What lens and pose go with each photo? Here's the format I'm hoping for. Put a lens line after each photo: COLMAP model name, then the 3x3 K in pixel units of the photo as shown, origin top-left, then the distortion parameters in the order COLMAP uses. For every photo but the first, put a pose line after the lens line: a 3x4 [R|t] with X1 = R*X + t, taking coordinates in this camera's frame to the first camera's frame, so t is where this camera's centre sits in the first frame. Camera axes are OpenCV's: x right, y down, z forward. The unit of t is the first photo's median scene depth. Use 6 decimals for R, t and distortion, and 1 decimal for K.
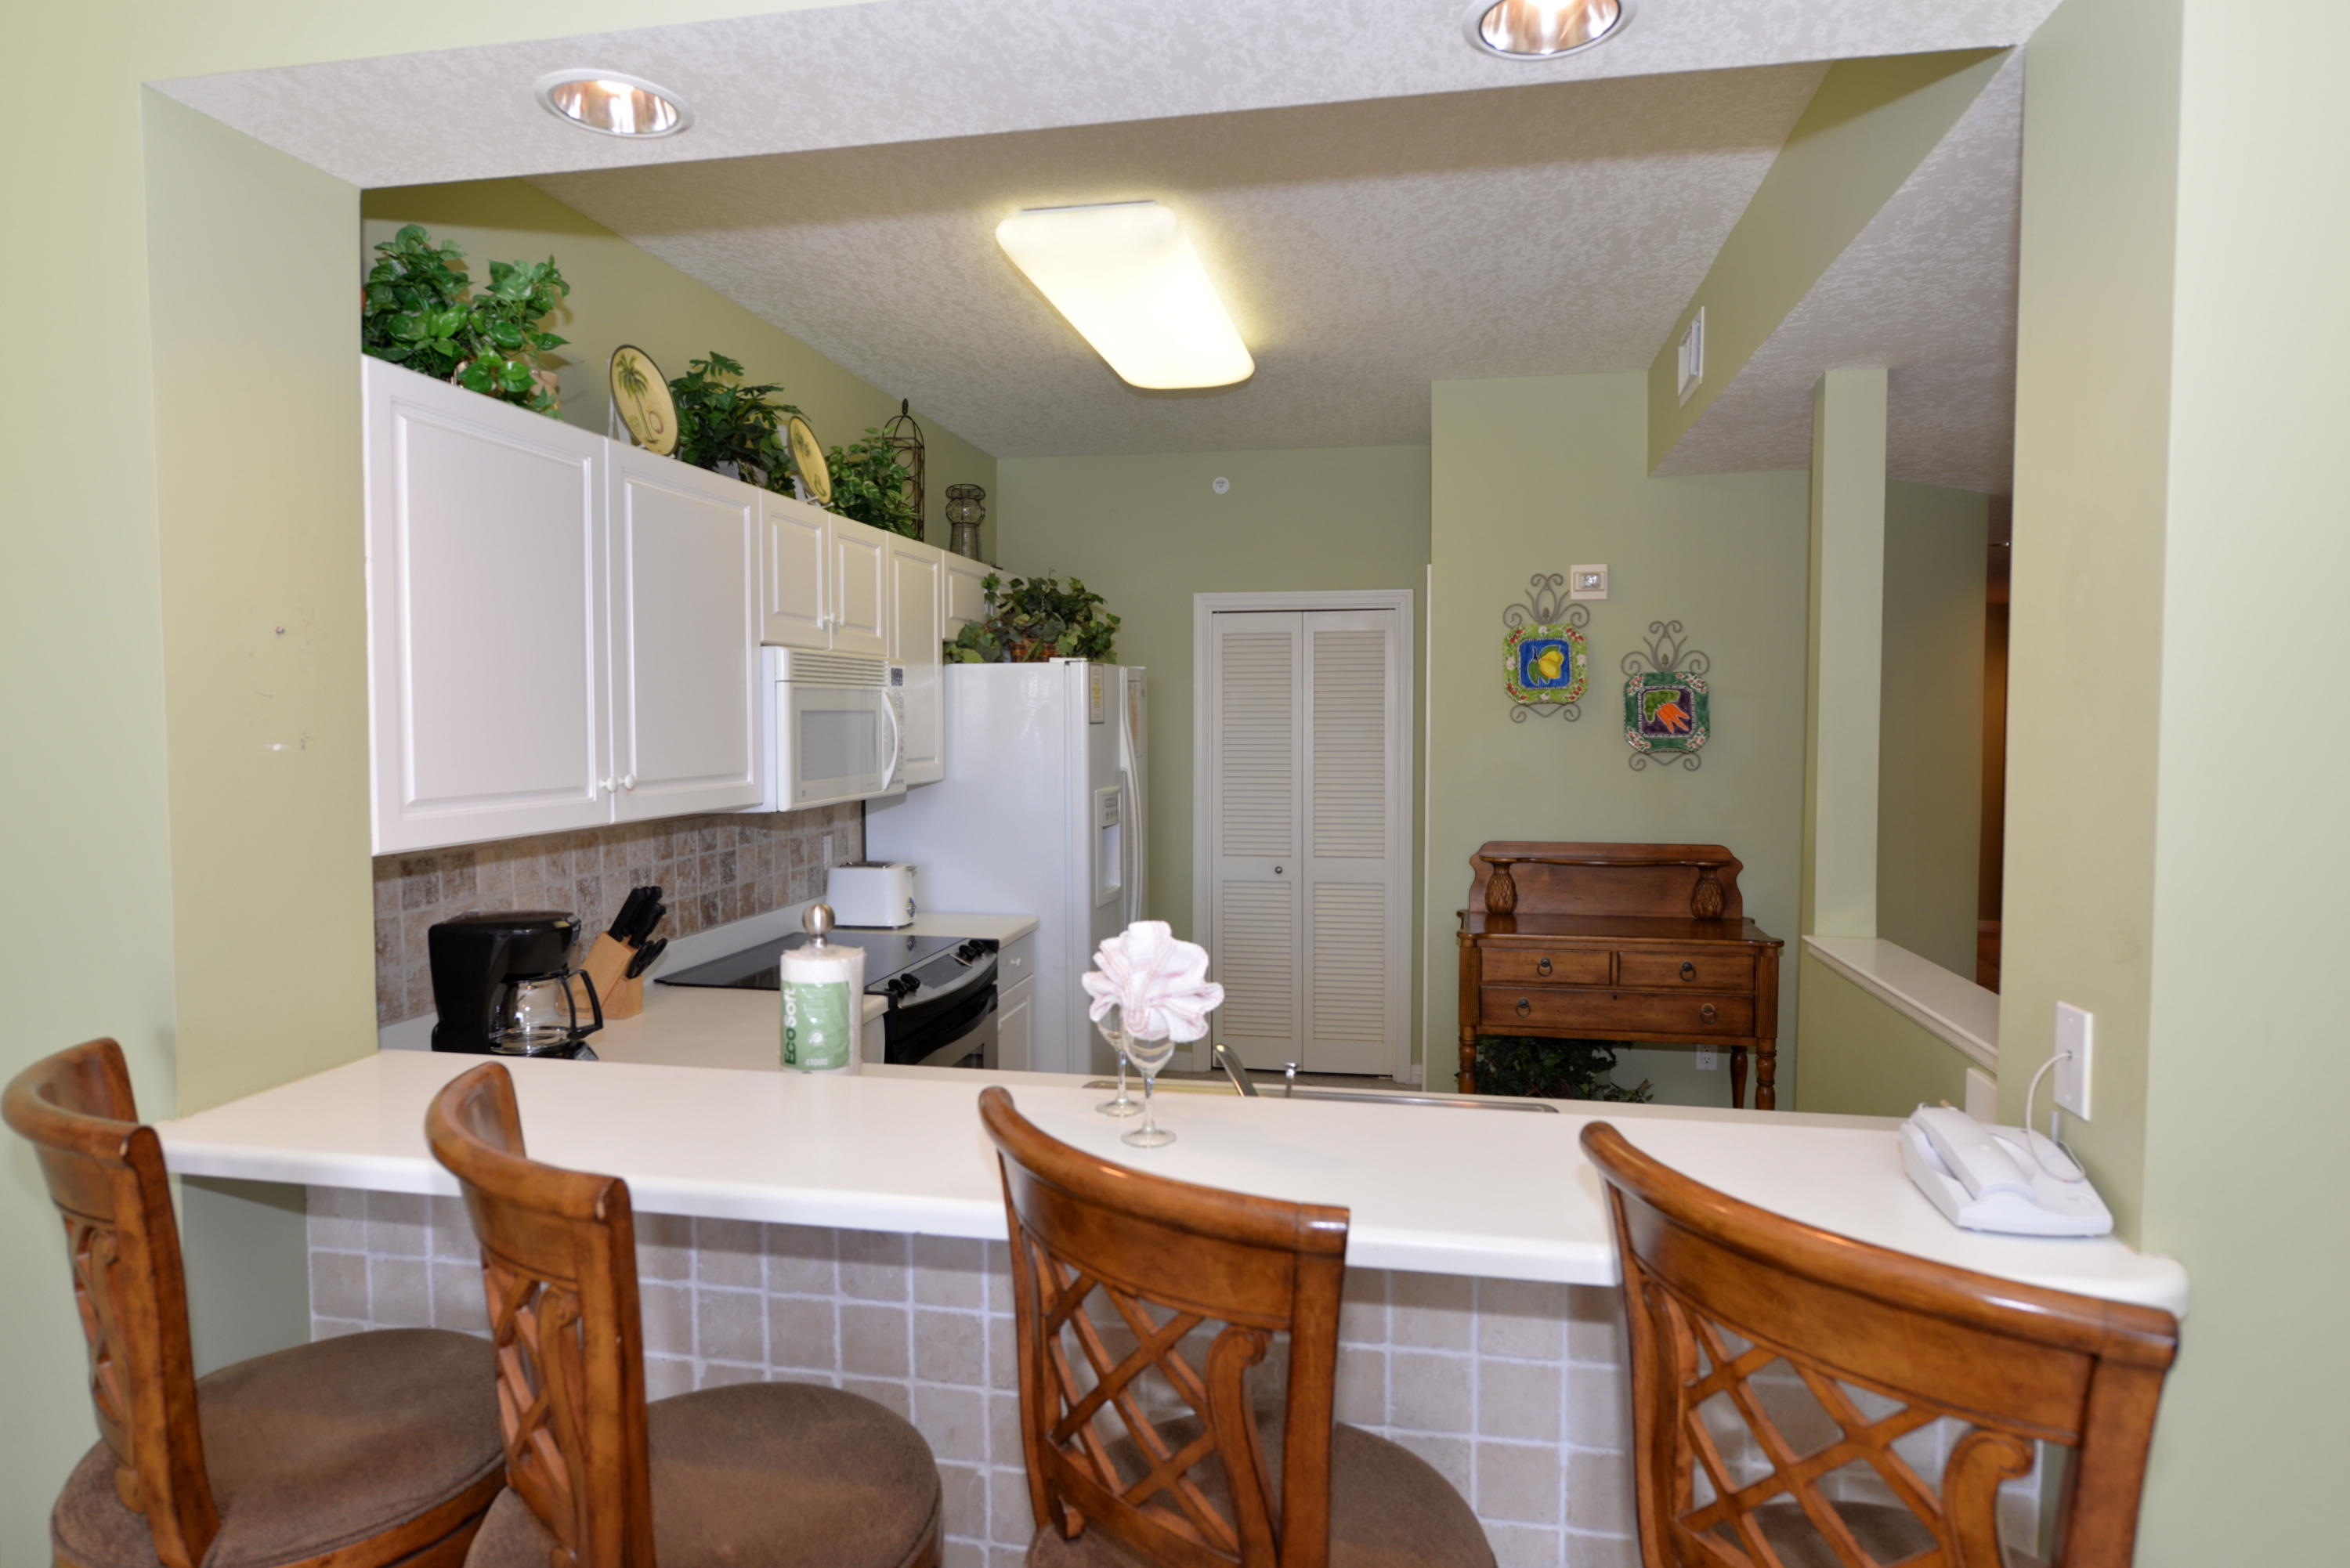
lens RADIAL K [[1382.9, 0, 1165.0], [0, 1382.9, 776.0], [0, 0, 1]] dist [-0.005514, -0.002188]
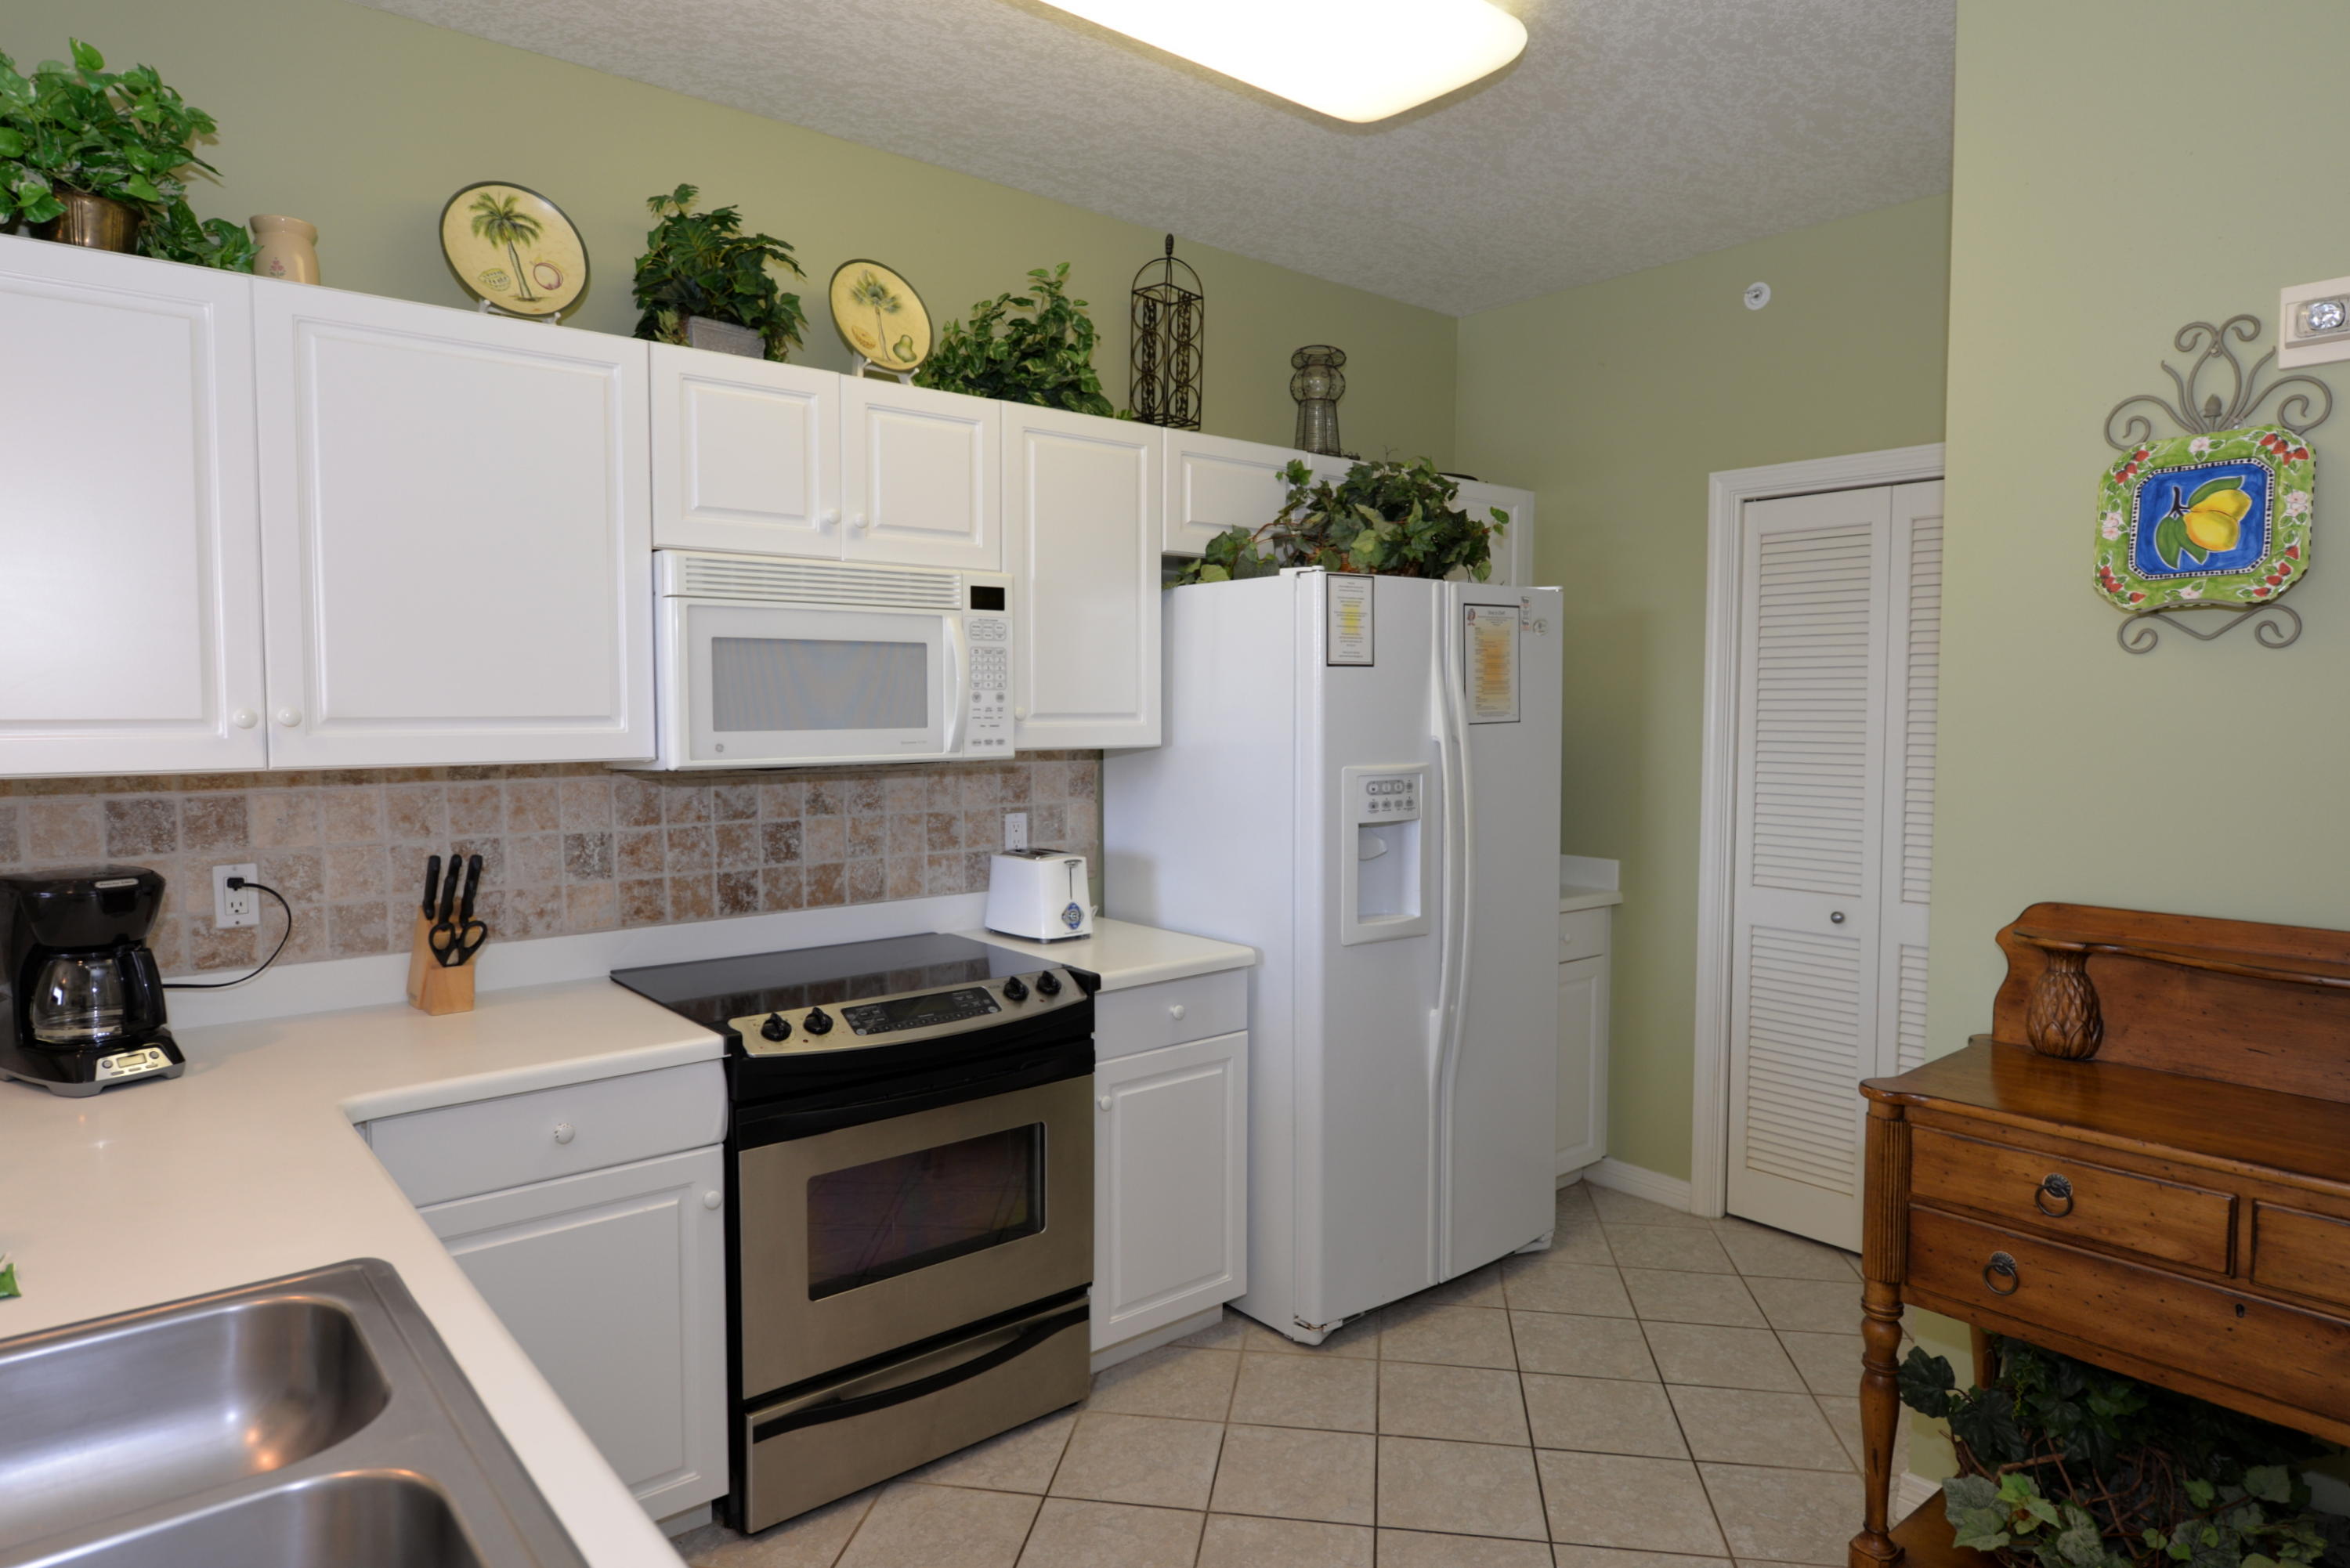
lens RADIAL K [[1382.9, 0, 1165.0], [0, 1382.9, 776.0], [0, 0, 1]] dist [-0.005514, -0.002188]
pose [[0.769110, 0.037709, -0.638003, 0.324819], [-0.031881, 0.999279, 0.020631, 0.003873], [0.638321, 0.004473, 0.769757, 0.468172]]
